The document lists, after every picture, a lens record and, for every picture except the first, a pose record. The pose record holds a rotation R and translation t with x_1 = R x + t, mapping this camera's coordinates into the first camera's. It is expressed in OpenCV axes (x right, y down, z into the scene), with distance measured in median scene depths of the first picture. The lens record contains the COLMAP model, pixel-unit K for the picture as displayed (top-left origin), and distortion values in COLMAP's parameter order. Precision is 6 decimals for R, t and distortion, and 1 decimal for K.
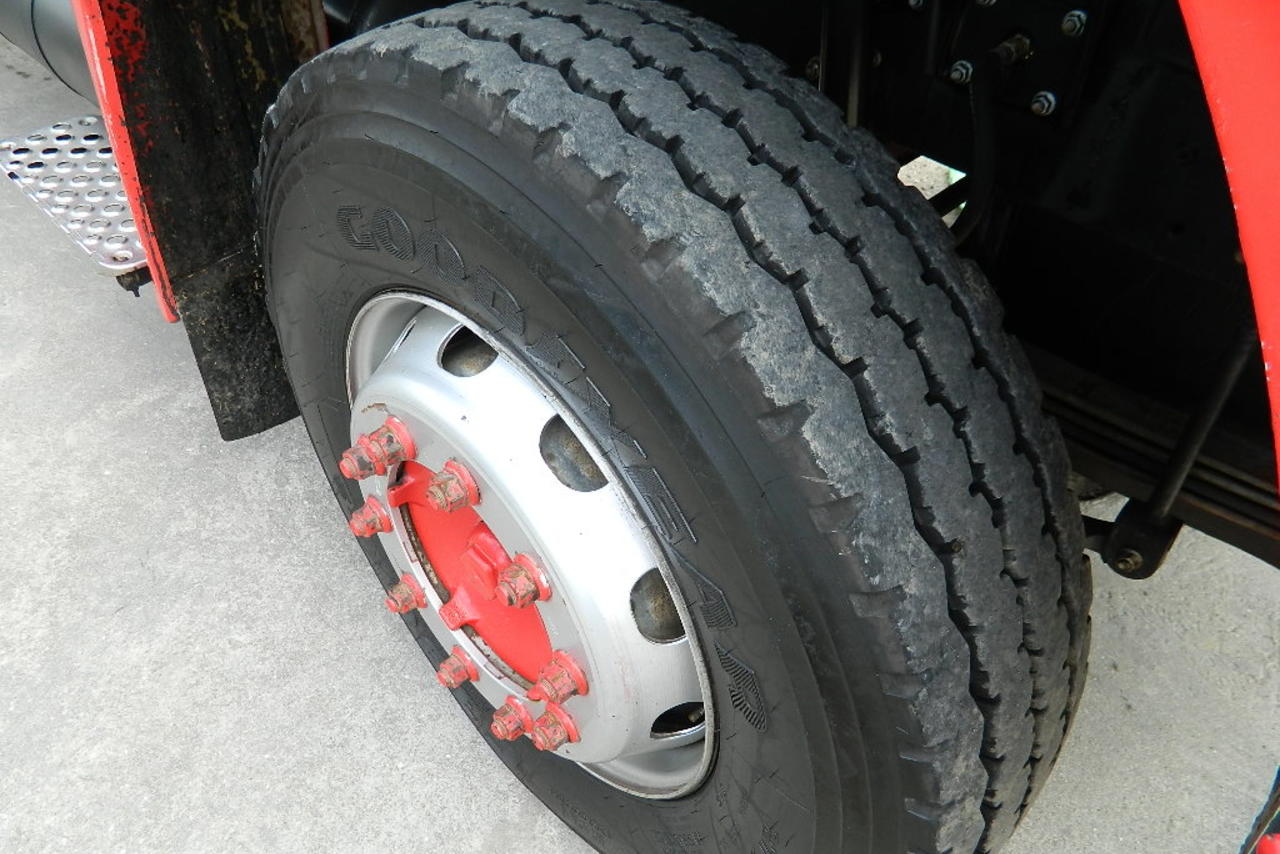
lens RADIAL K [[963.2, 0, 640.0], [0, 963.2, 427.0], [0, 0, 1]] dist [-0.001119, -0.001835]
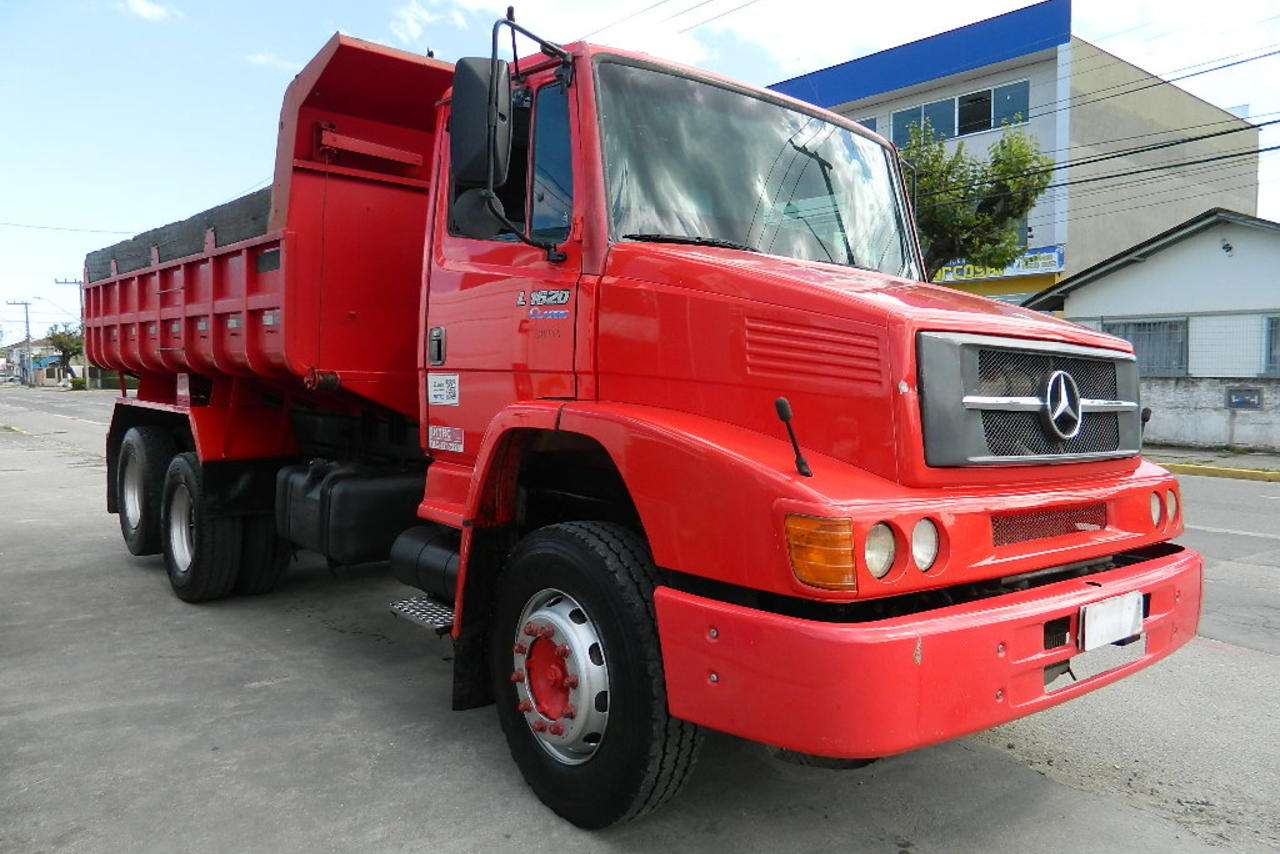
lens RADIAL K [[963.2, 0, 640.0], [0, 963.2, 427.0], [0, 0, 1]] dist [-0.001119, -0.001835]
pose [[0.994251, -0.027088, -0.103591, 0.350080], [-0.046166, 0.764471, -0.643003, 1.113036], [0.096610, 0.644089, 0.758825, -1.408159]]
